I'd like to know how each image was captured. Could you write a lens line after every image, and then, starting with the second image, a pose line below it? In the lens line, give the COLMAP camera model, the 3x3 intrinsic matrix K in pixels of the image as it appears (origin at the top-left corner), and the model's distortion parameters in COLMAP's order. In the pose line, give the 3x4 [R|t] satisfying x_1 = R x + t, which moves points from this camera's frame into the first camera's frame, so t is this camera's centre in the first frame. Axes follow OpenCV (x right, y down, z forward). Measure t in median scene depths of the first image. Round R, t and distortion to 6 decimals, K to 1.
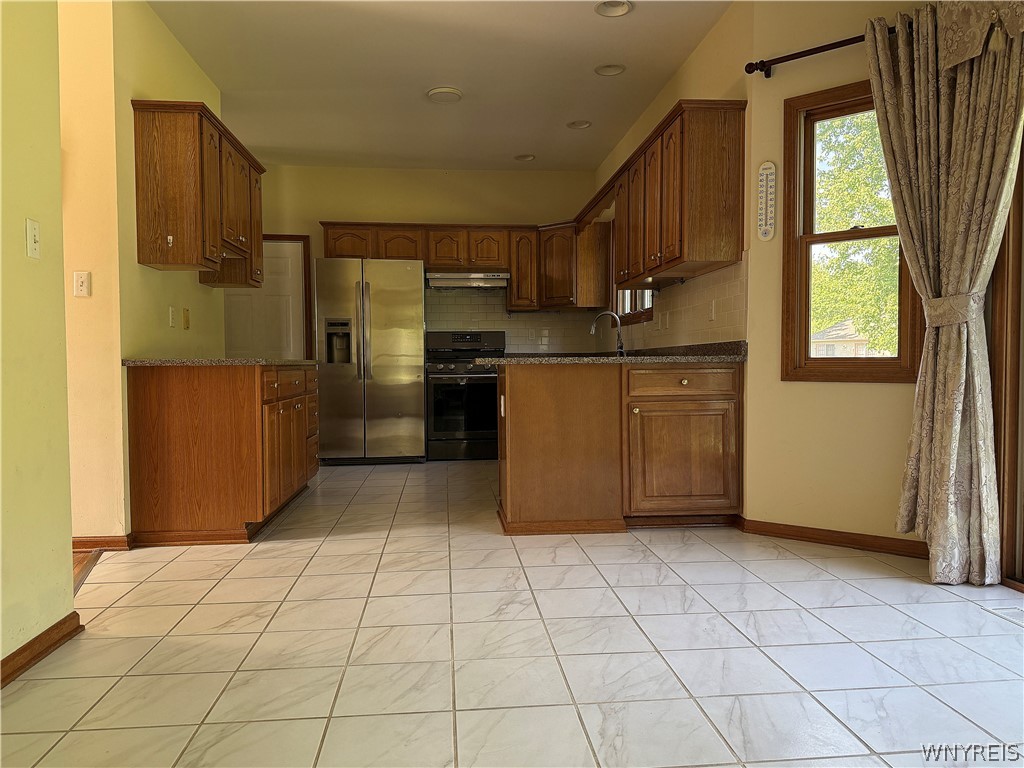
lens RADIAL K [[730.0, 0, 512.0], [0, 730.0, 384.0], [0, 0, 1]] dist [0.094204, -0.112628]
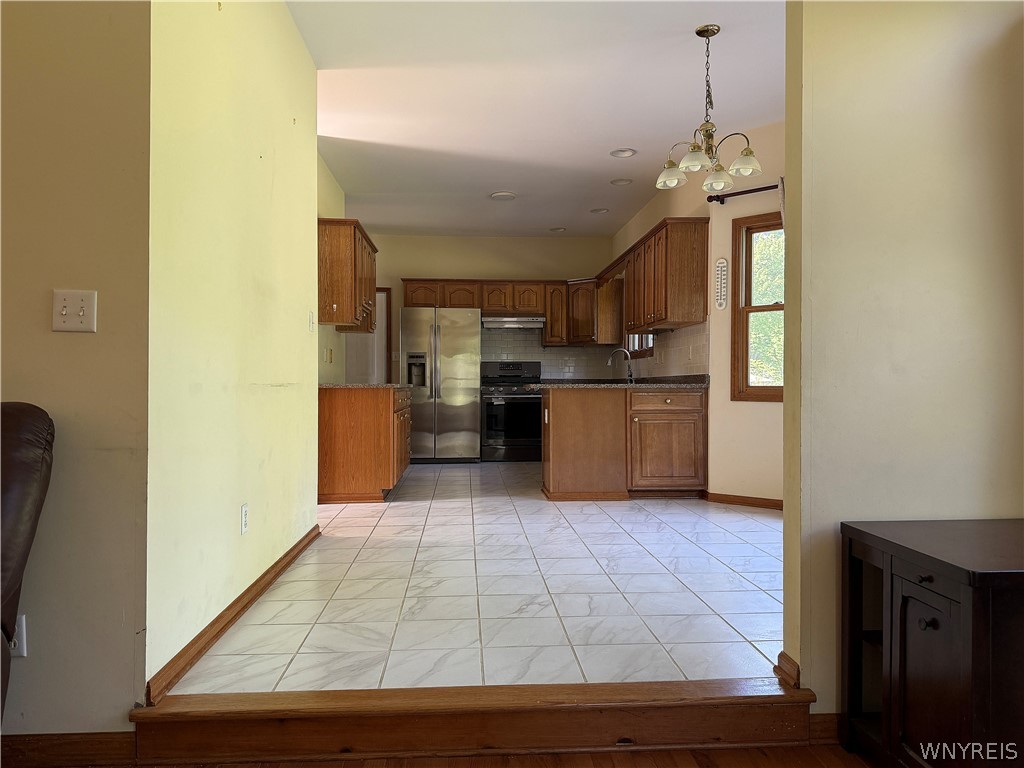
lens RADIAL K [[730.0, 0, 512.0], [0, 730.0, 384.0], [0, 0, 1]] dist [0.094204, -0.112628]
pose [[0.999565, 0.008024, -0.028390, -0.027753], [-0.008899, 0.999485, -0.030832, 0.007245], [0.028128, 0.031071, 0.999121, -0.326302]]
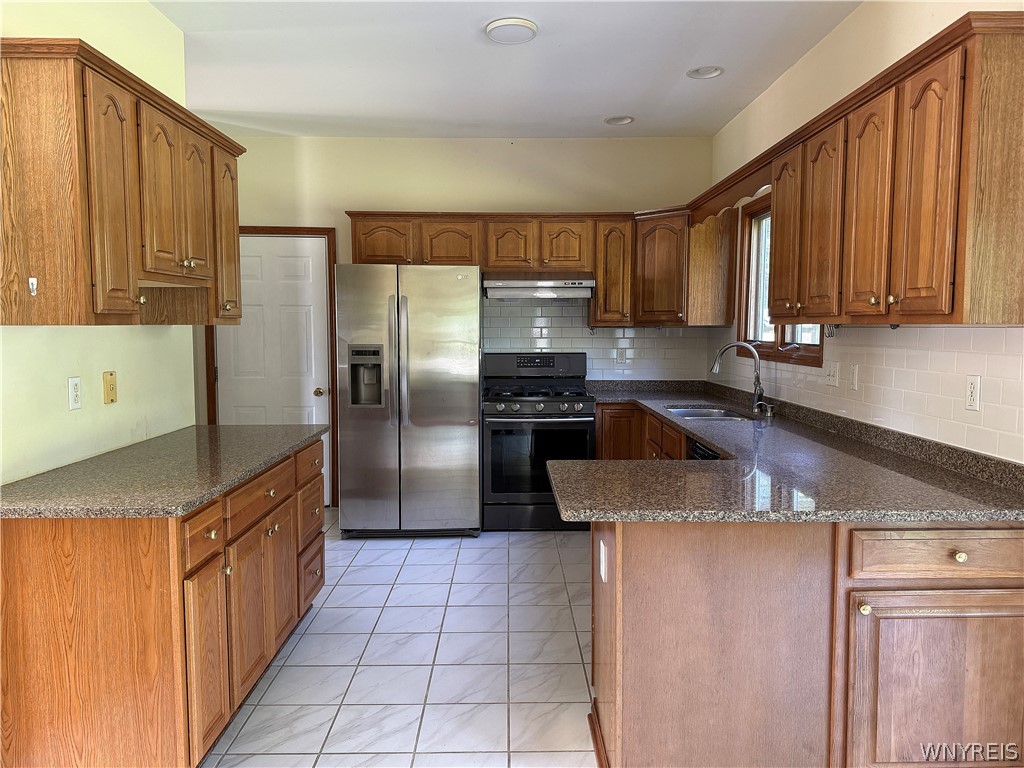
lens RADIAL K [[730.0, 0, 512.0], [0, 730.0, 384.0], [0, 0, 1]] dist [0.094204, -0.112628]
pose [[0.996235, 0.015431, -0.085307, -0.025373], [-0.011117, 0.998646, 0.050810, -0.093232], [0.085975, -0.049670, 0.995058, 0.280894]]
